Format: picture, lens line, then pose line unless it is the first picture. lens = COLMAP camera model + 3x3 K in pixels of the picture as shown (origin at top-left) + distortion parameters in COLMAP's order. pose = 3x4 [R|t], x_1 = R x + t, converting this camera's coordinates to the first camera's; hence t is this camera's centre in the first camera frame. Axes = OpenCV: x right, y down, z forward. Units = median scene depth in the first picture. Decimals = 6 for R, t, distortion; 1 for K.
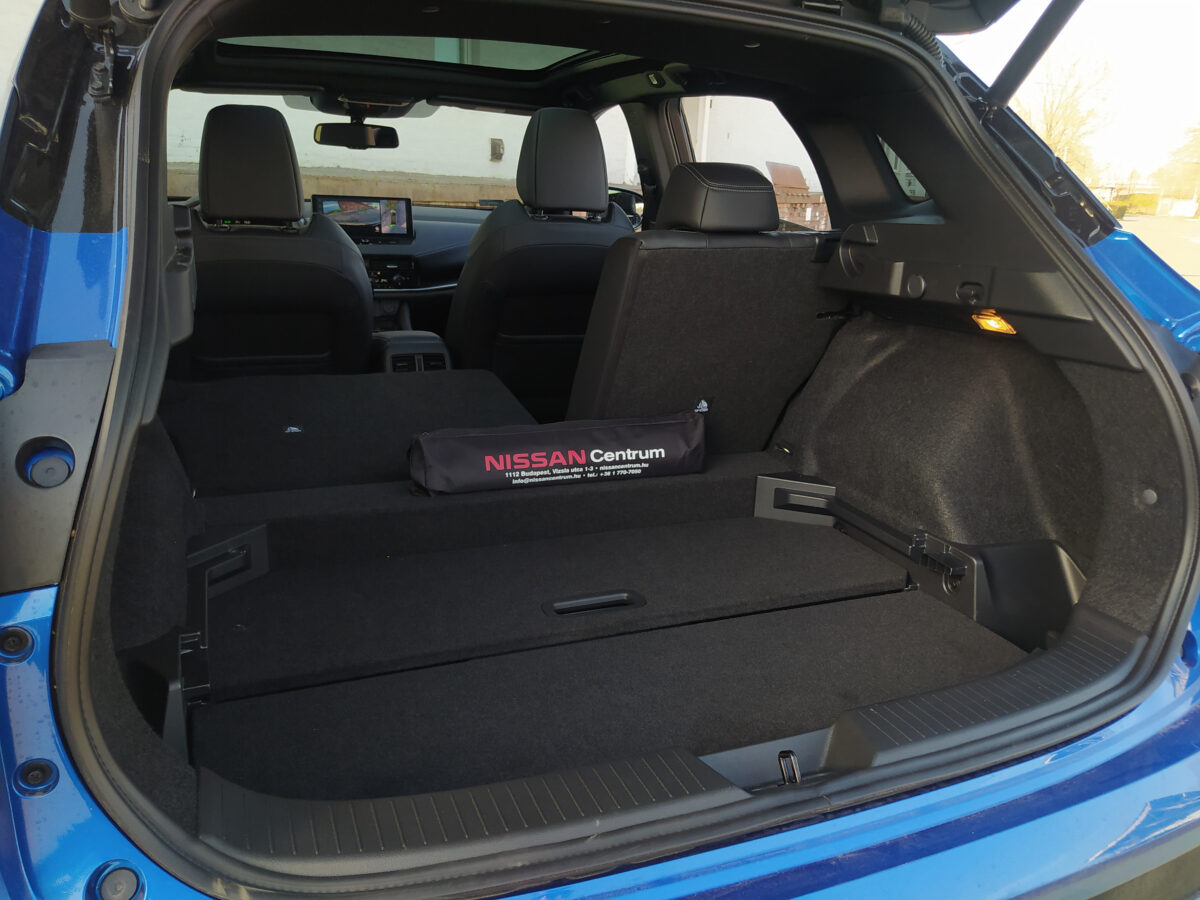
lens RADIAL K [[899.0, 0, 606.2], [0, 899.0, 449.1], [0, 0, 1]] dist [0.048713, -0.017423]
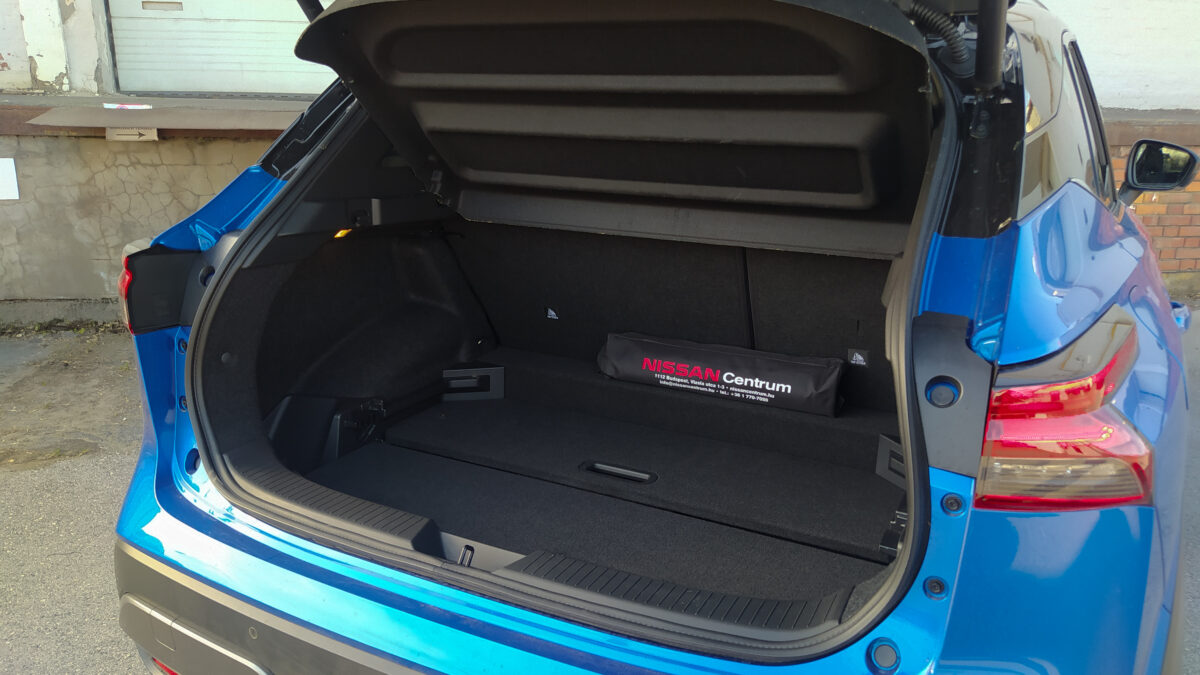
lens RADIAL K [[873.0, 0, 597.9], [0, 873.0, 337.5], [0, 0, 1]] dist [0.002399, 0.002324]
pose [[0.659450, 0.163597, -0.733732, 0.713595], [-0.205877, 0.978020, 0.033031, -0.046870], [0.723008, 0.129276, 0.678636, 0.077804]]
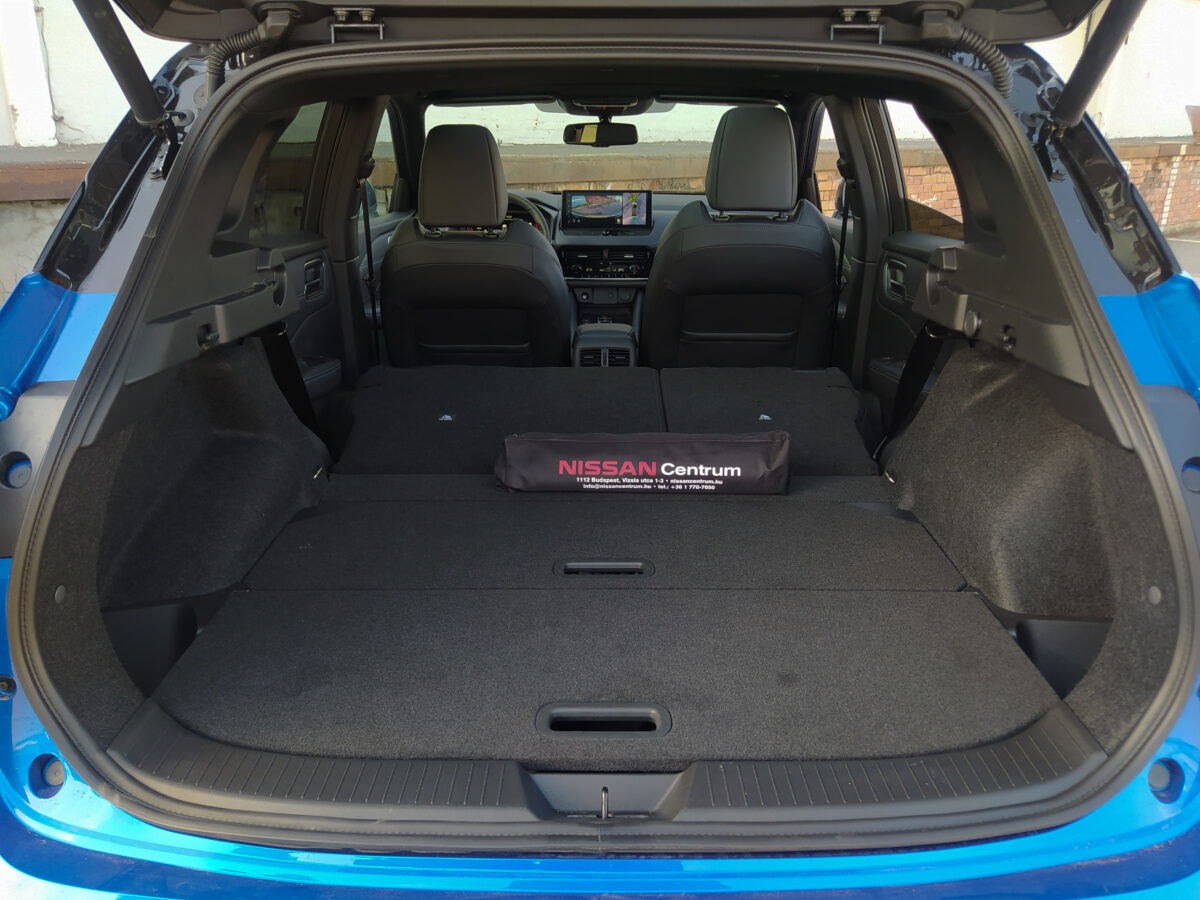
lens RADIAL K [[899.0, 0, 599.7], [0, 899.0, 451.3], [0, 0, 1]] dist [0.048713, -0.017423]
pose [[0.922229, 0.090046, -0.376012, 0.302839], [-0.074421, 0.995659, 0.055907, -0.064500], [0.379414, -0.023575, 0.924927, 0.012028]]
